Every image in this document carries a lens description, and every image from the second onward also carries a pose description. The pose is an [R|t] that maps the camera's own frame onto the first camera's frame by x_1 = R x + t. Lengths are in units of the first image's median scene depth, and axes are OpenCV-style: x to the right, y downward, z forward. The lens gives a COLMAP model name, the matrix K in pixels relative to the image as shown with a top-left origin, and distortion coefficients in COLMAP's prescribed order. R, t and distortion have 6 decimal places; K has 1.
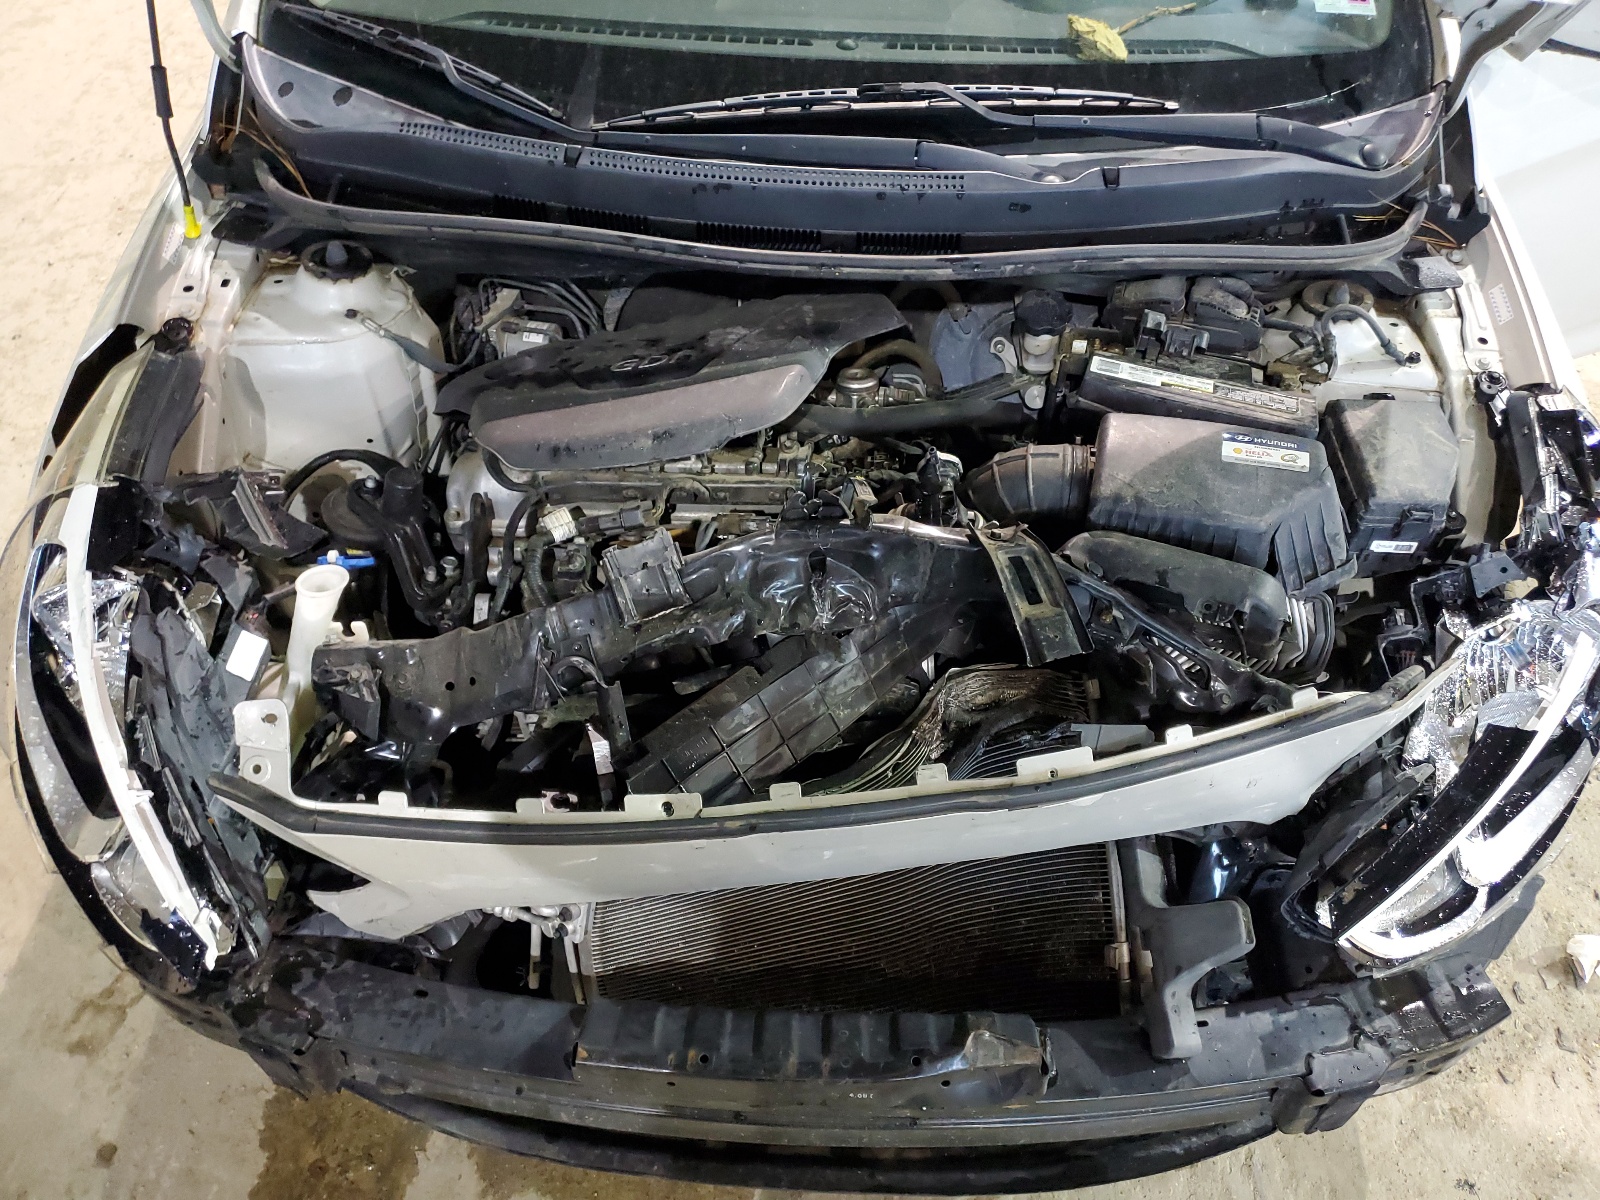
lens RADIAL K [[1265.8, 0, 800.0], [0, 1265.8, 600.0], [0, 0, 1]] dist [0.007748, -0.003936]
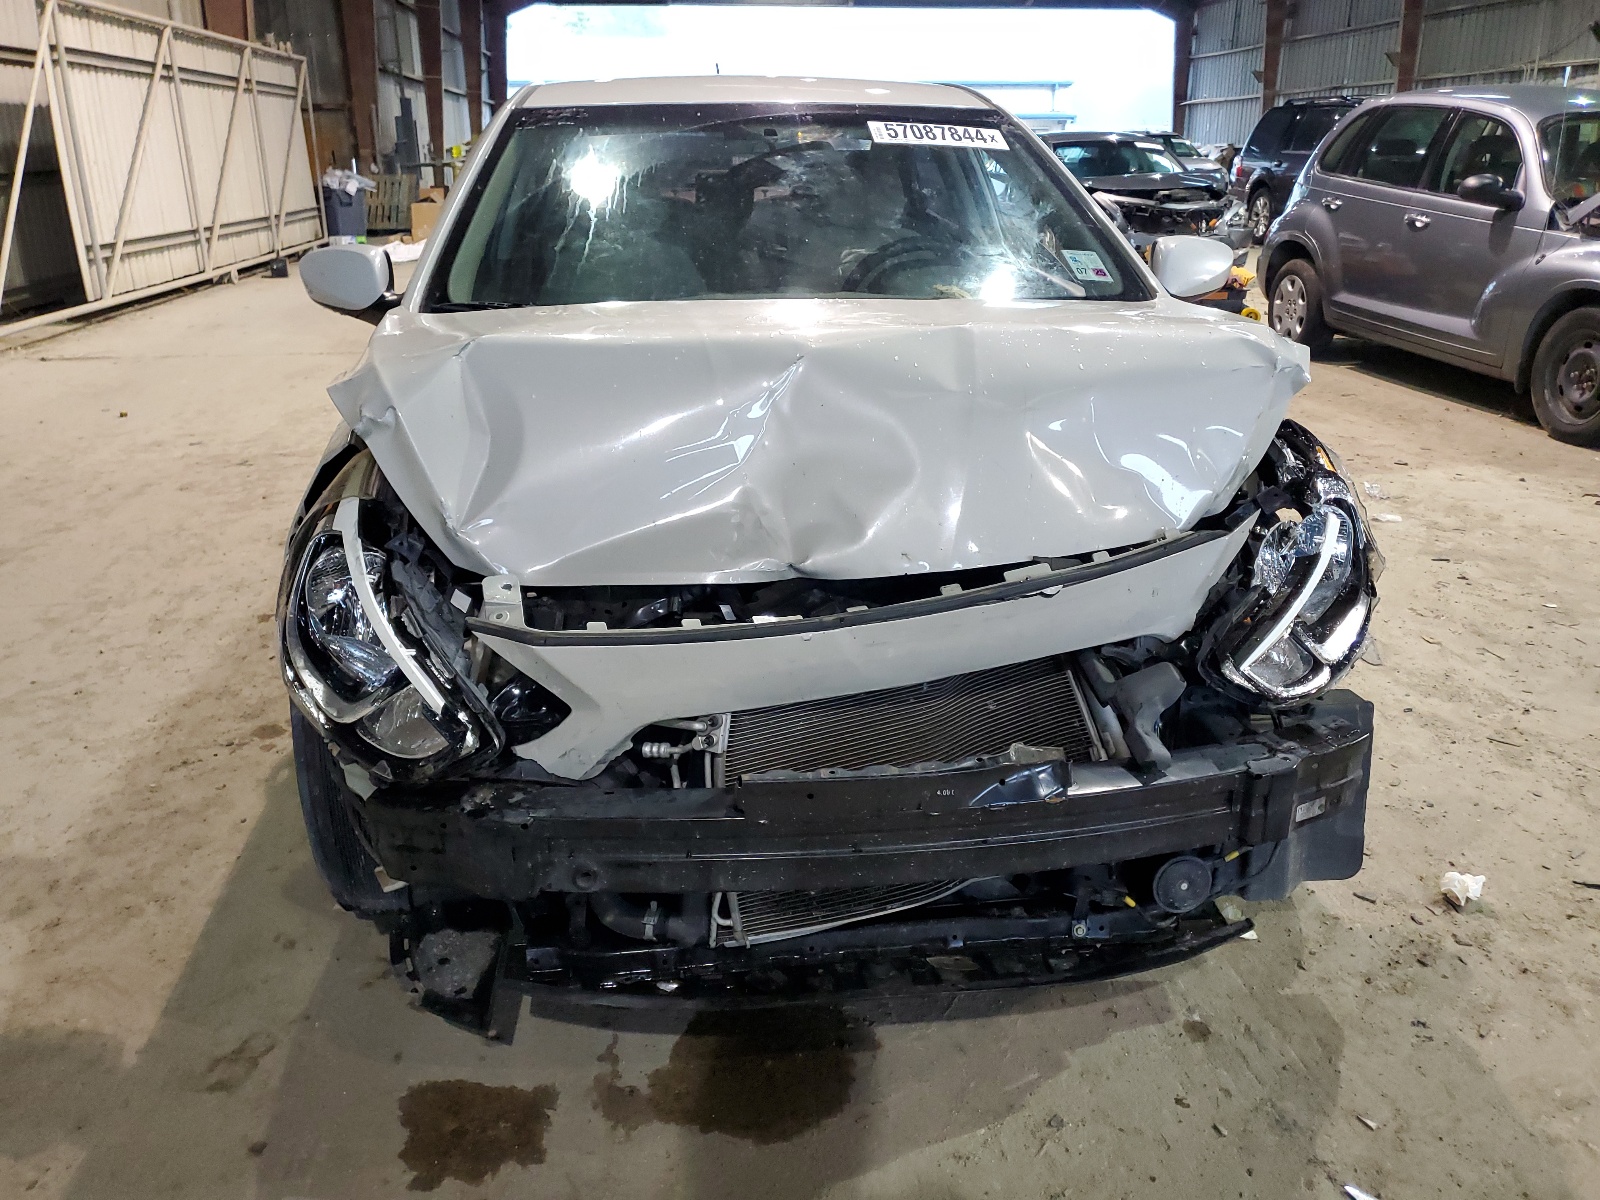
lens RADIAL K [[1265.8, 0, 800.0], [0, 1265.8, 600.0], [0, 0, 1]] dist [0.007748, -0.003936]
pose [[0.987512, -0.073399, 0.139404, -0.200865], [0.129682, 0.881151, -0.454703, 0.564456], [-0.089461, 0.467103, 0.879666, -0.210053]]
